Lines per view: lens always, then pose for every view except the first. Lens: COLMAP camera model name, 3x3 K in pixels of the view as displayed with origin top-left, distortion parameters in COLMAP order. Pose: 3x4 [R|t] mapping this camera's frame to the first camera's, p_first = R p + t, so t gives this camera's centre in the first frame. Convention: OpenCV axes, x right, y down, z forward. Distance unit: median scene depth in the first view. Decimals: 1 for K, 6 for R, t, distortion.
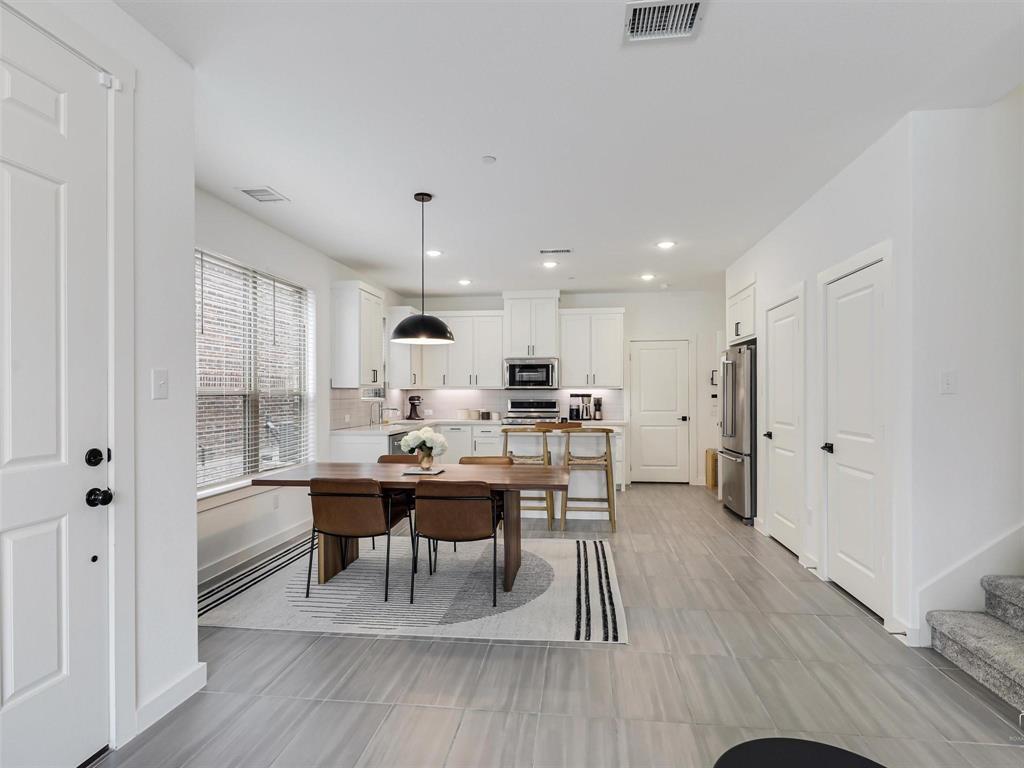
lens RADIAL K [[573.8, 0, 513.6], [0, 573.8, 394.1], [0, 0, 1]] dist [0.003268, 0.000266]
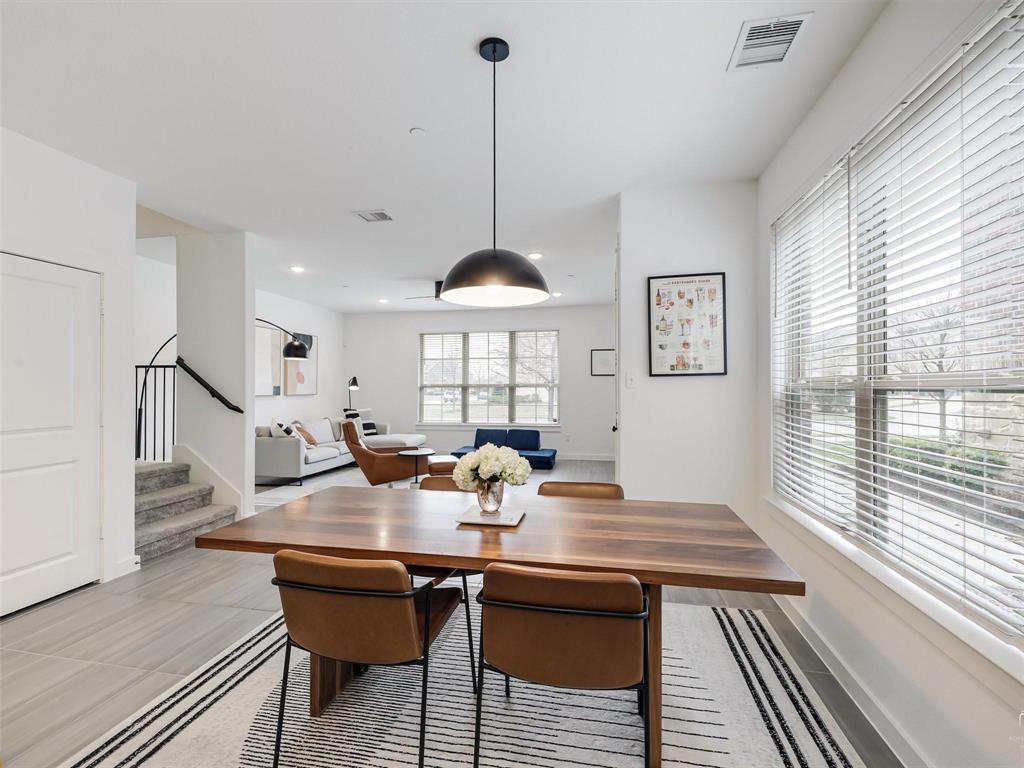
lens RADIAL K [[466.6, 0, 511.1], [0, 466.6, 388.0], [0, 0, 1]] dist [0.002846, 0.000059]
pose [[-0.997274, 0.001342, 0.073777, -0.109349], [0.002005, 0.999958, 0.008904, -0.002151], [-0.073762, 0.009028, -0.997235, 0.767781]]
